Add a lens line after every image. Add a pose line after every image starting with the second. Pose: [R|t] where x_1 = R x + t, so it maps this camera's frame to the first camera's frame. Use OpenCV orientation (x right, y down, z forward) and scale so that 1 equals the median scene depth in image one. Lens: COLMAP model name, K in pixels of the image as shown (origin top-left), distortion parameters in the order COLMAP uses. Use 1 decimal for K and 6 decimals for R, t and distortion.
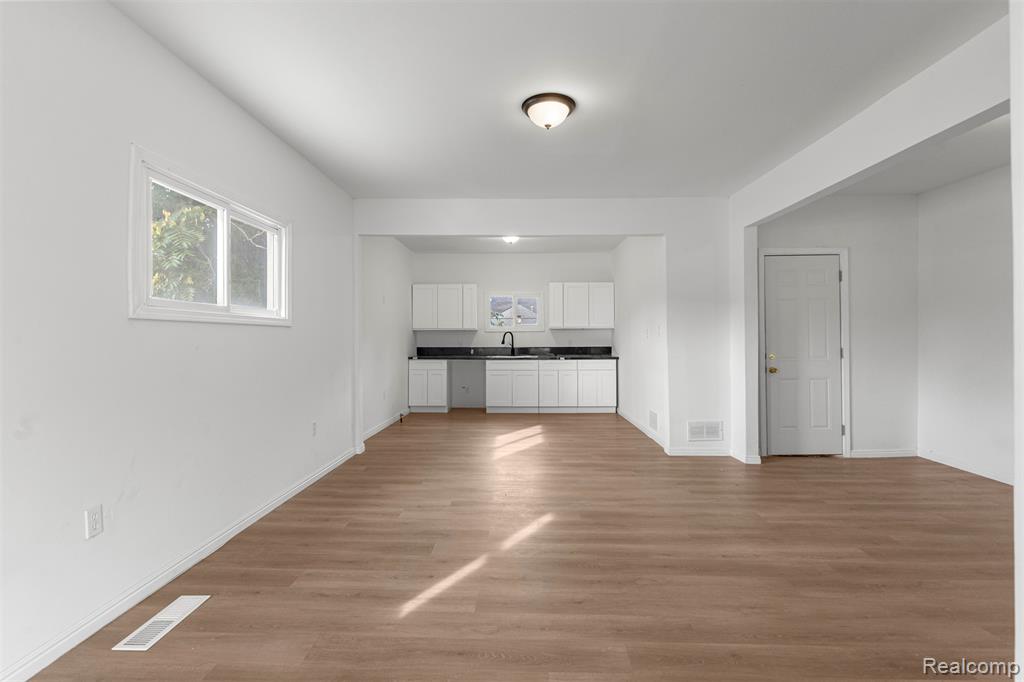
lens RADIAL K [[482.8, 0, 506.9], [0, 482.8, 337.1], [0, 0, 1]] dist [0.002099, -0.000102]
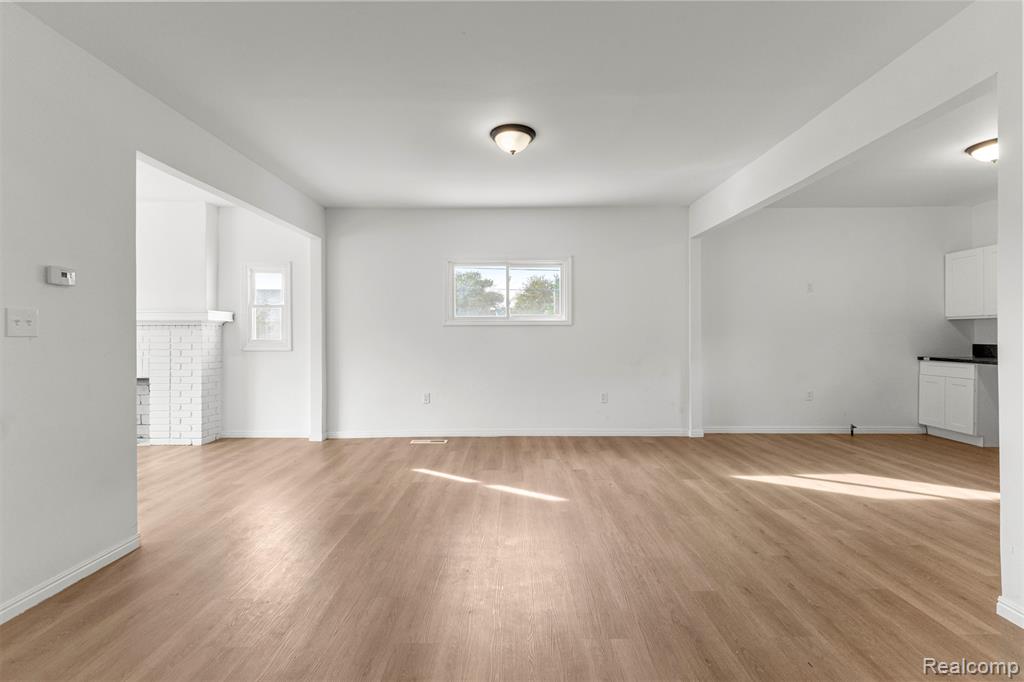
lens RADIAL K [[421.9, 0, 519.2], [0, 421.9, 338.5], [0, 0, 1]] dist [0.002283, -0.000363]
pose [[0.019040, 0.006755, -0.999796, 0.422330], [0.007066, 0.999951, 0.006891, 0.004875], [0.999794, -0.007196, 0.018991, 0.381214]]
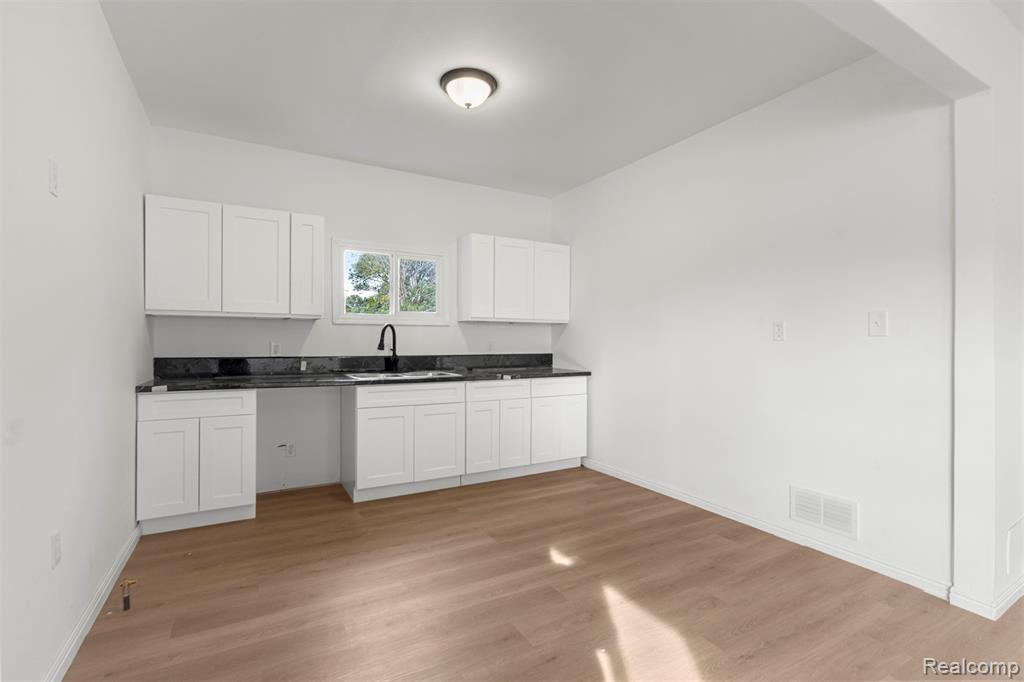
lens RADIAL K [[470.8, 0, 506.6], [0, 470.8, 340.2], [0, 0, 1]] dist [-0.008645, -0.001160]
pose [[0.855808, 0.007796, 0.517235, -0.147306], [-0.009119, 0.999958, 0.000016, 0.004101], [-0.517214, -0.004730, 0.855843, 0.553960]]
